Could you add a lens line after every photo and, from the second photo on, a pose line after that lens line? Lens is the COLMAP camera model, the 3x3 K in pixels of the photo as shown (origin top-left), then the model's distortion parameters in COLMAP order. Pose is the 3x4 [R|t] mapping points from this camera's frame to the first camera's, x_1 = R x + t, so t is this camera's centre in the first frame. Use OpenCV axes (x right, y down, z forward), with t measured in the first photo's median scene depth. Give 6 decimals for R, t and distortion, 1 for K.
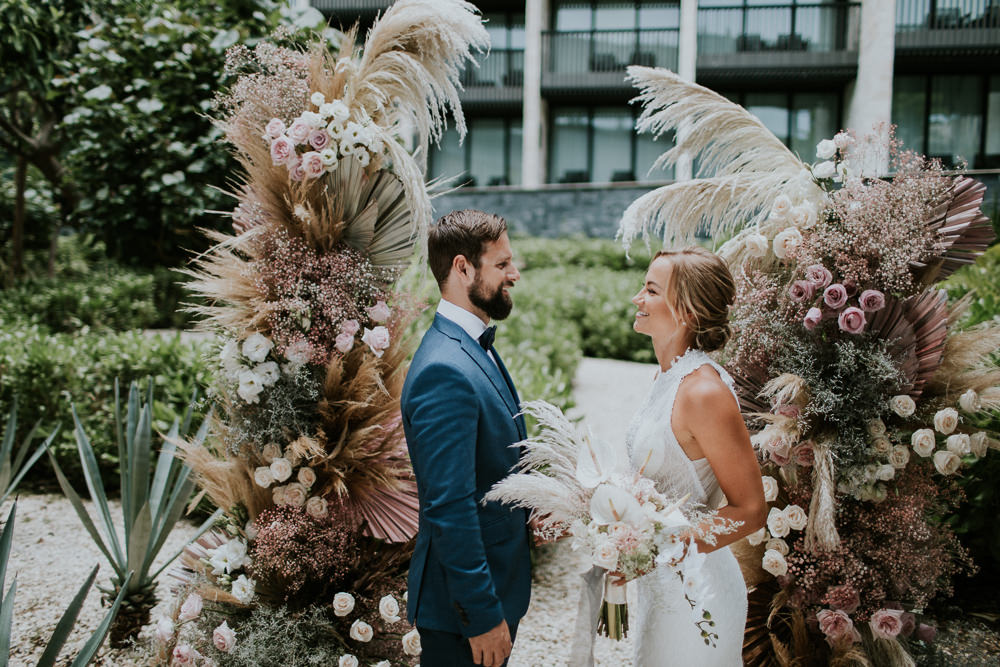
lens RADIAL K [[998.4, 0, 481.2], [0, 998.4, 330.6], [0, 0, 1]] dist [0.012995, -0.013675]
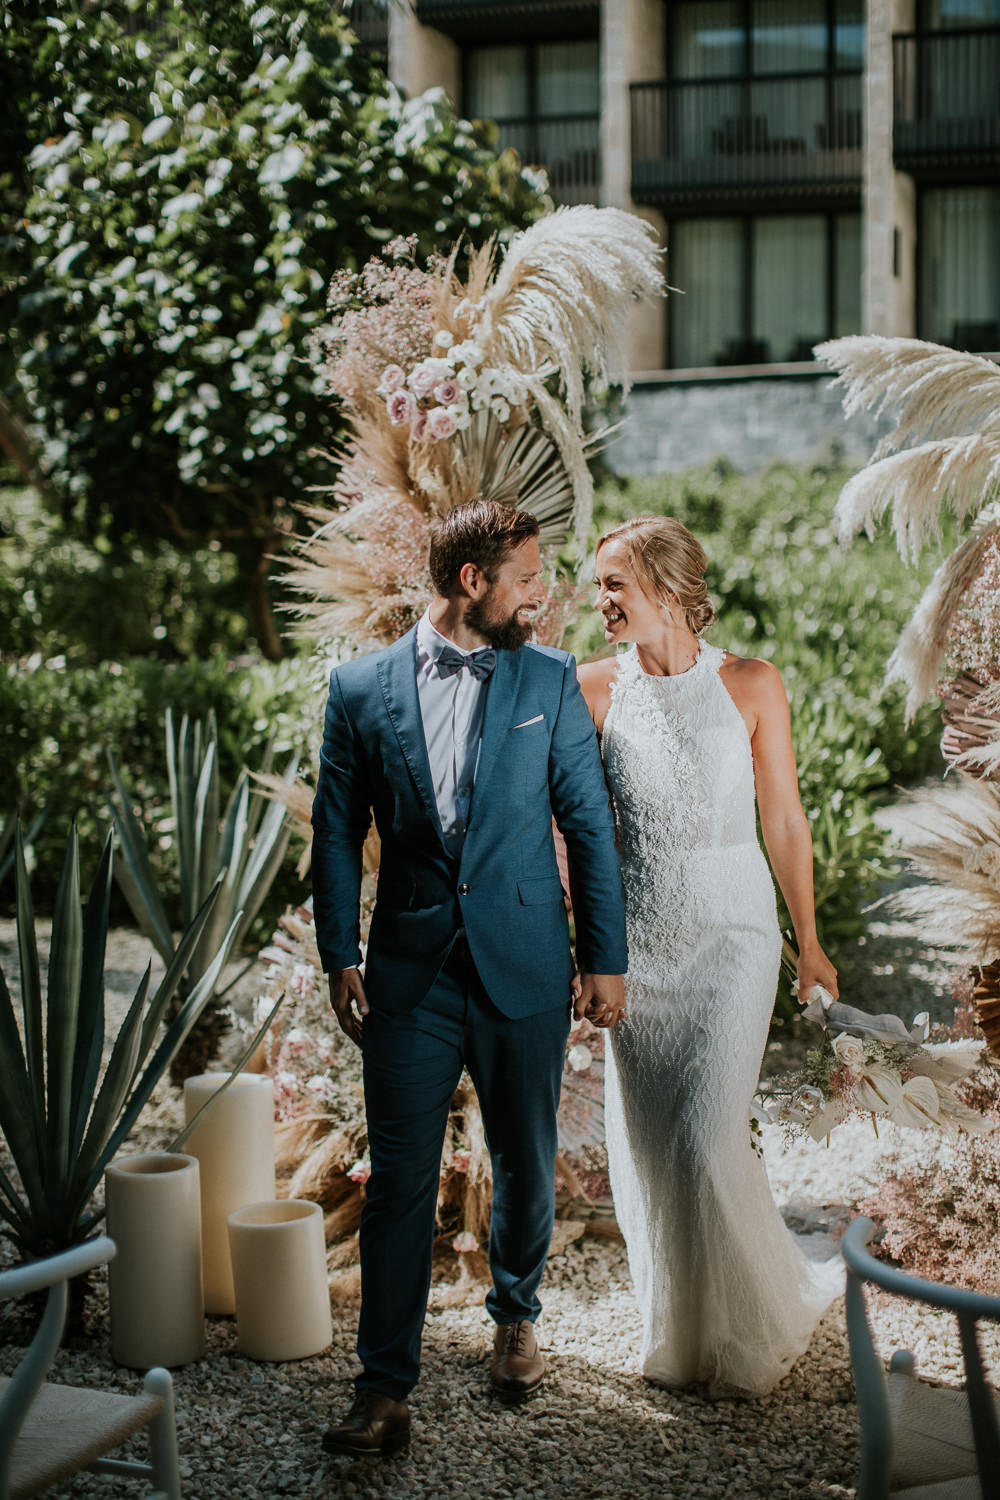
lens RADIAL K [[2218.2, 0, 500.0], [0, 2218.2, 750.0], [0, 0, 1]] dist [-0.041550, -0.072708]
pose [[0.990903, -0.011938, -0.134050, 0.115055], [0.016588, 0.999297, 0.033622, 0.036966], [0.133555, -0.035539, 0.990404, -0.766925]]
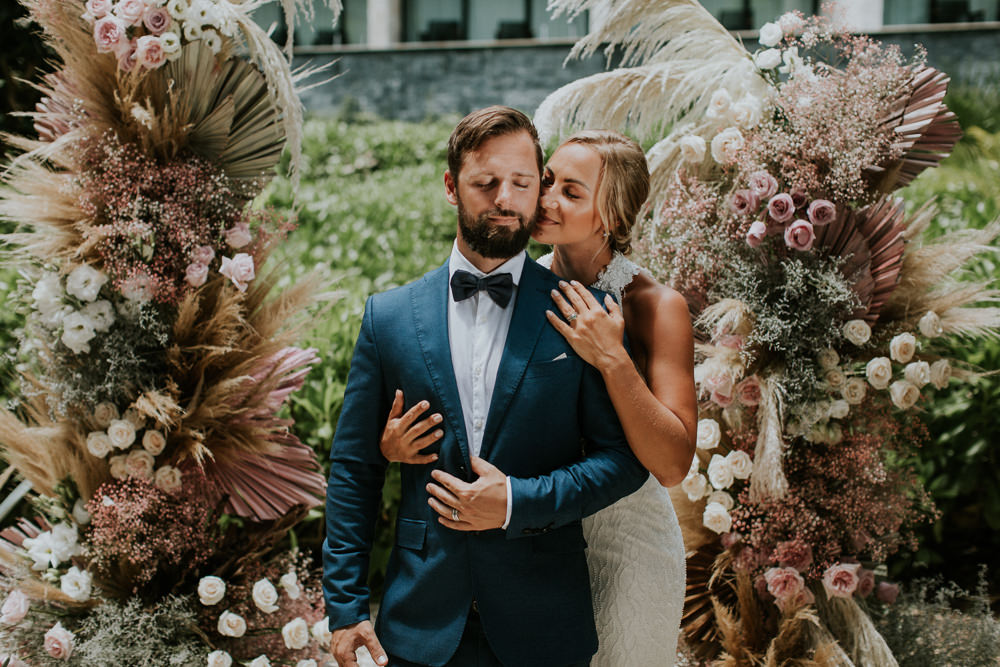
lens RADIAL K [[1486.2, 0, 500.0], [0, 1486.2, 333.5], [0, 0, 1]] dist [0.000795, 0.093540]
pose [[0.991236, -0.026935, 0.129325, -0.051771], [0.020266, 0.998410, 0.052609, 0.001487], [-0.130536, -0.049527, 0.990206, -0.227307]]
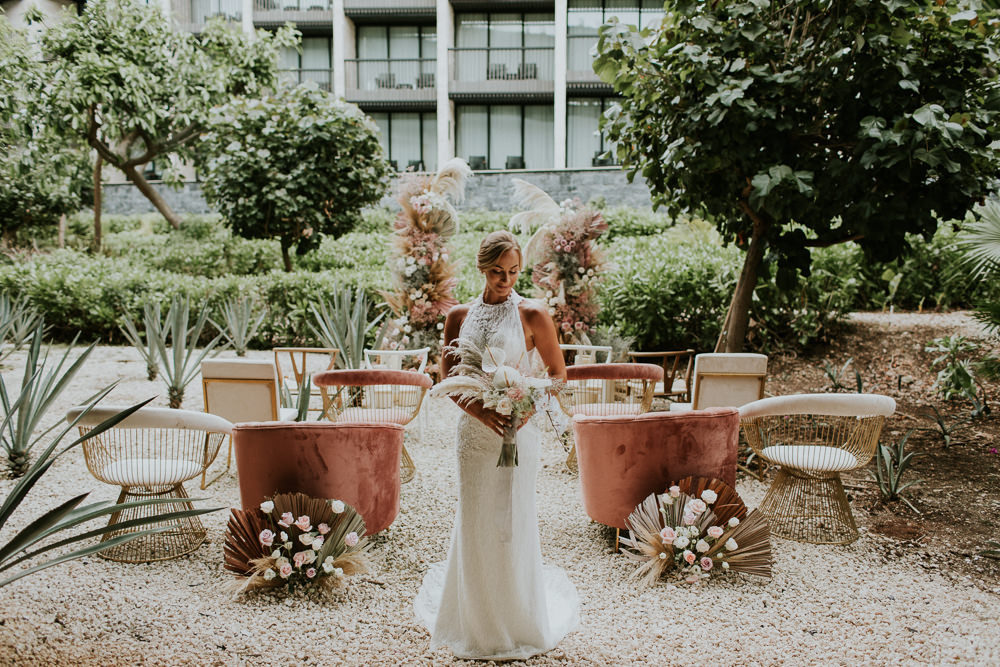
lens RADIAL K [[972.8, 0, 503.0], [0, 972.8, 322.8], [0, 0, 1]] dist [0.006756, -0.004093]
pose [[0.992026, -0.029362, 0.122563, -0.337559], [0.025643, 0.999165, 0.031812, 0.140951], [-0.123395, -0.028415, 0.991951, -2.579047]]
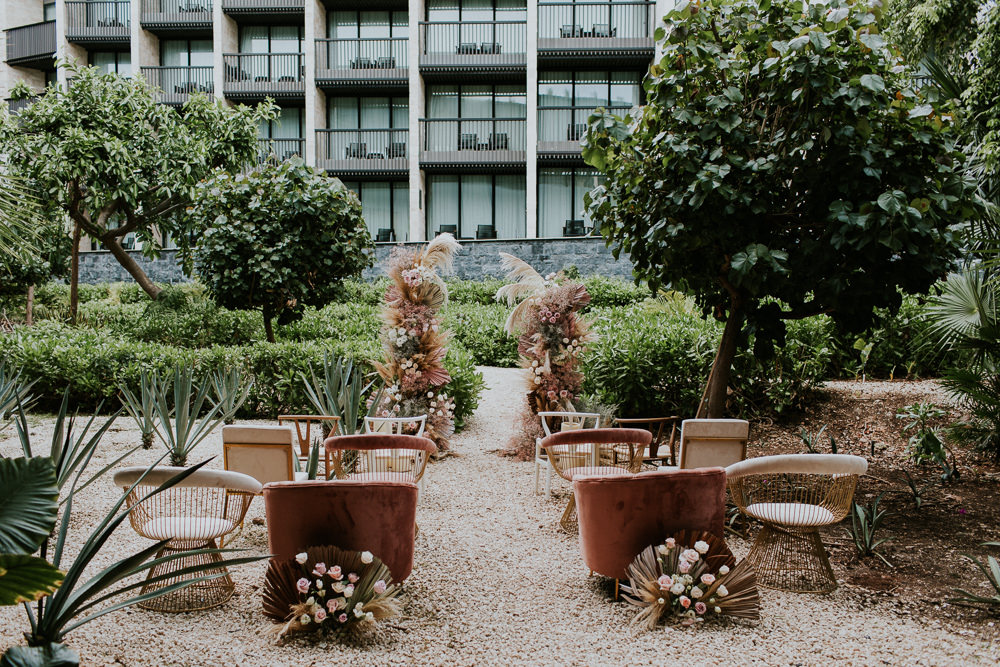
lens RADIAL K [[998.4, 0, 481.2], [0, 998.4, 330.6], [0, 0, 1]] dist [0.012995, -0.013675]
pose [[0.990224, -0.023047, 0.137570, -0.453671], [0.027375, 0.999185, -0.029652, 0.135328], [-0.136774, 0.033128, 0.990048, -2.804142]]
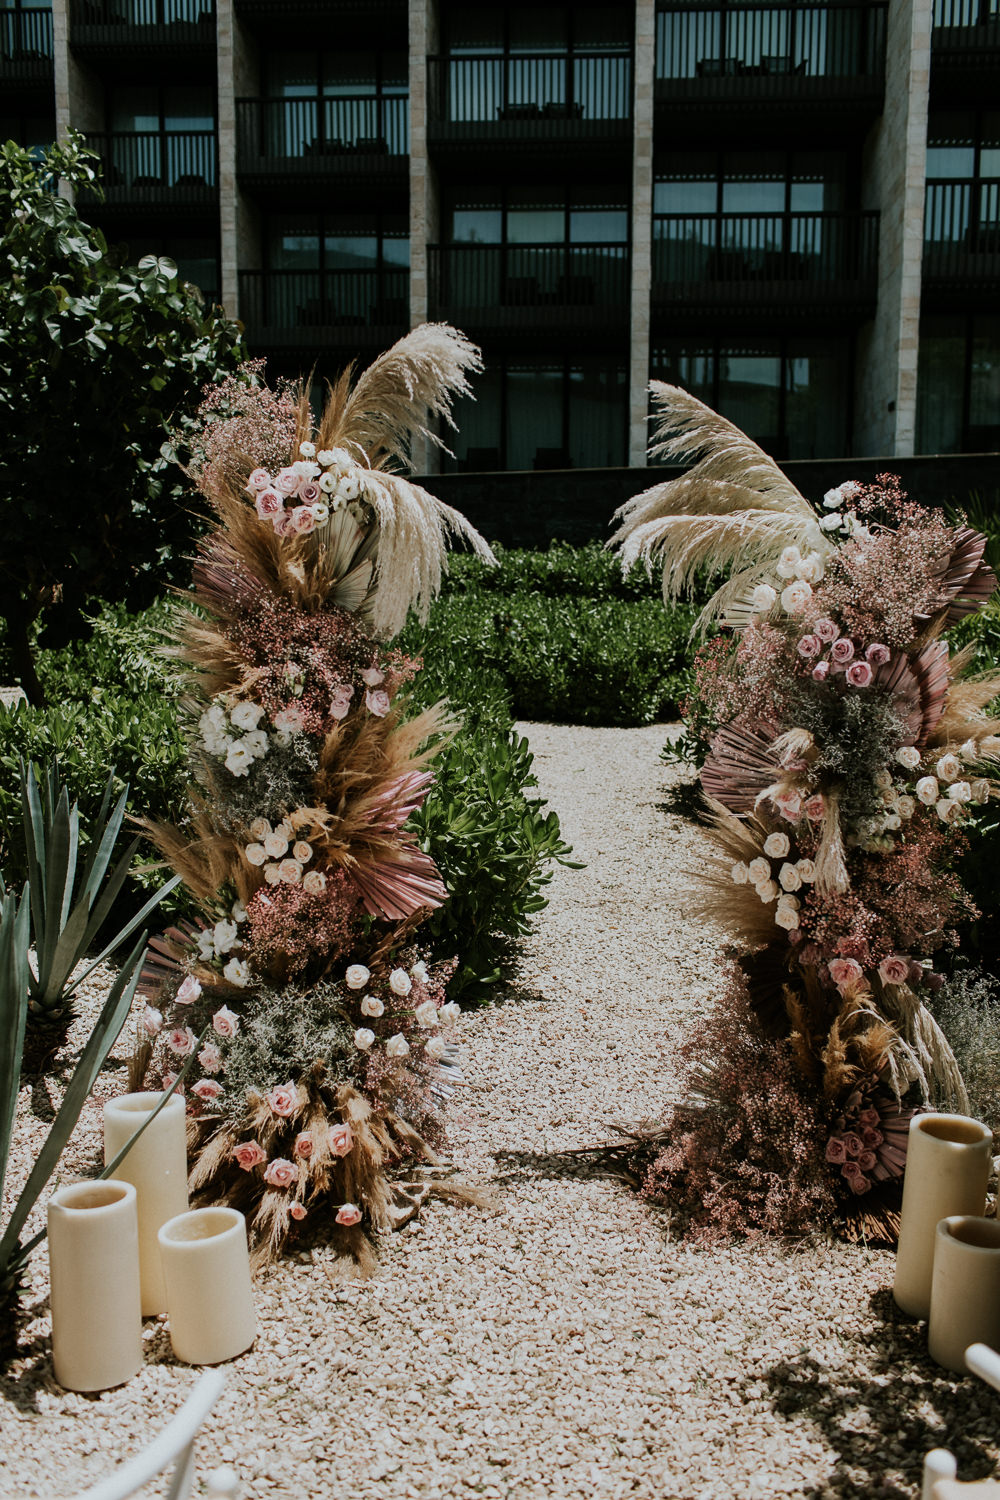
lens RADIAL K [[1497.5, 0, 498.2], [0, 1497.5, 770.4], [0, 0, 1]] dist [0.012995, -0.013675]
pose [[0.993623, -0.030057, 0.108673, -0.146560], [0.023575, 0.997893, 0.060449, -0.012180], [-0.110261, -0.057502, 0.992238, -0.432050]]
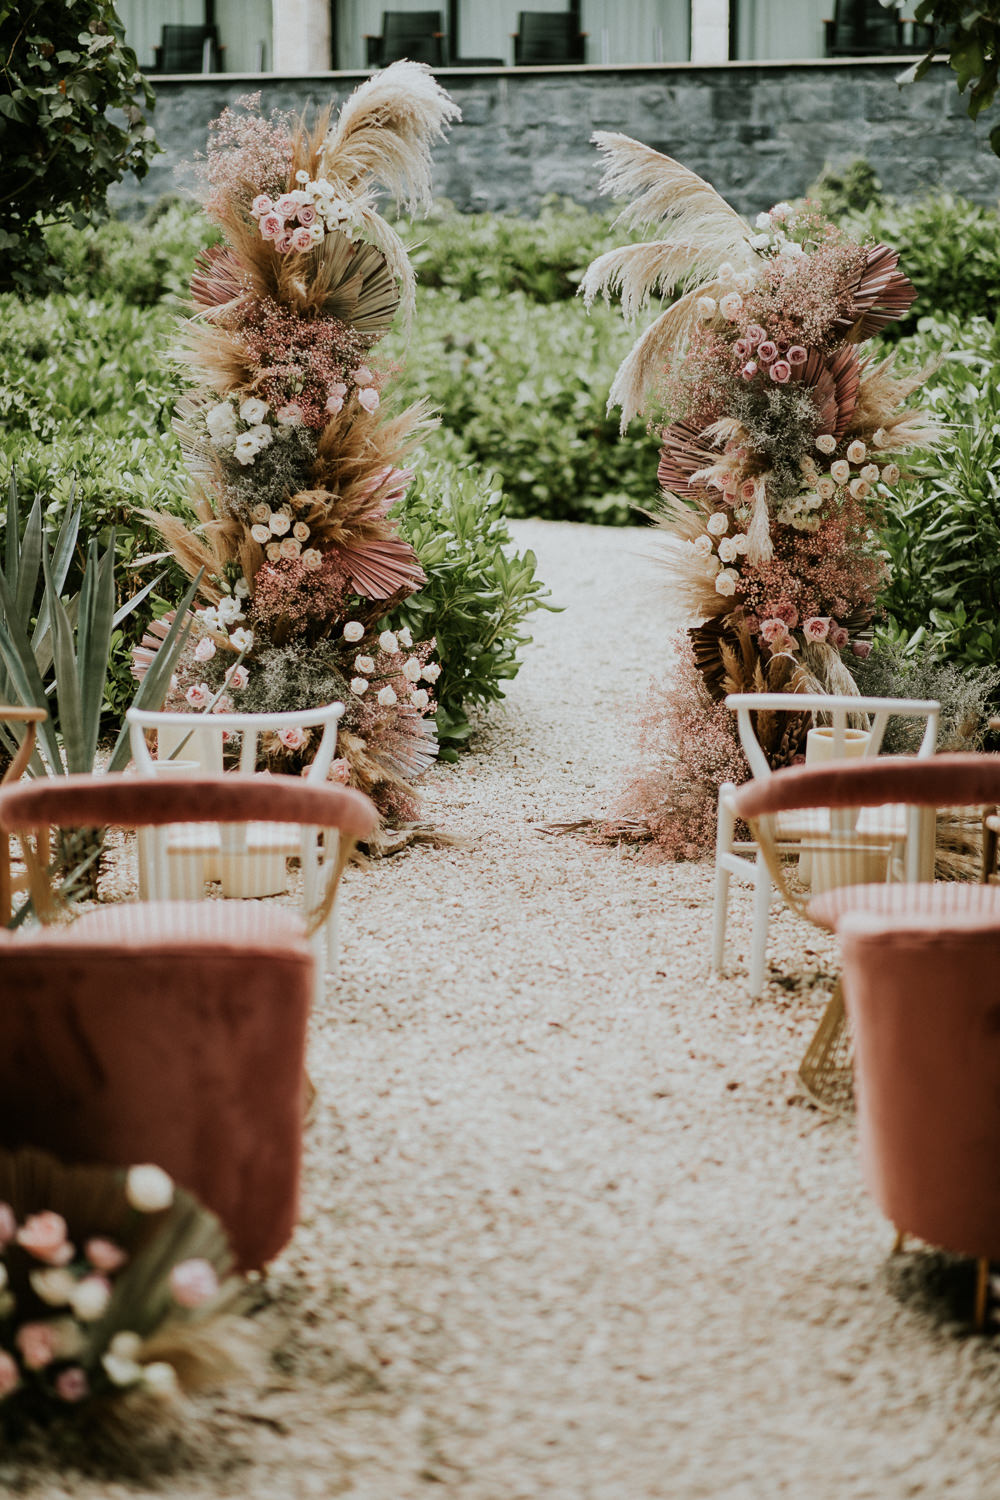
lens RADIAL K [[3552.9, 0, 500.0], [0, 3552.9, 750.0], [0, 0, 1]] dist [-0.024927, 0.619623]
pose [[0.991366, -0.035102, 0.126337, -0.465591], [0.026152, 0.997075, 0.071819, 0.114946], [-0.128488, -0.067895, 0.989384, -2.890626]]
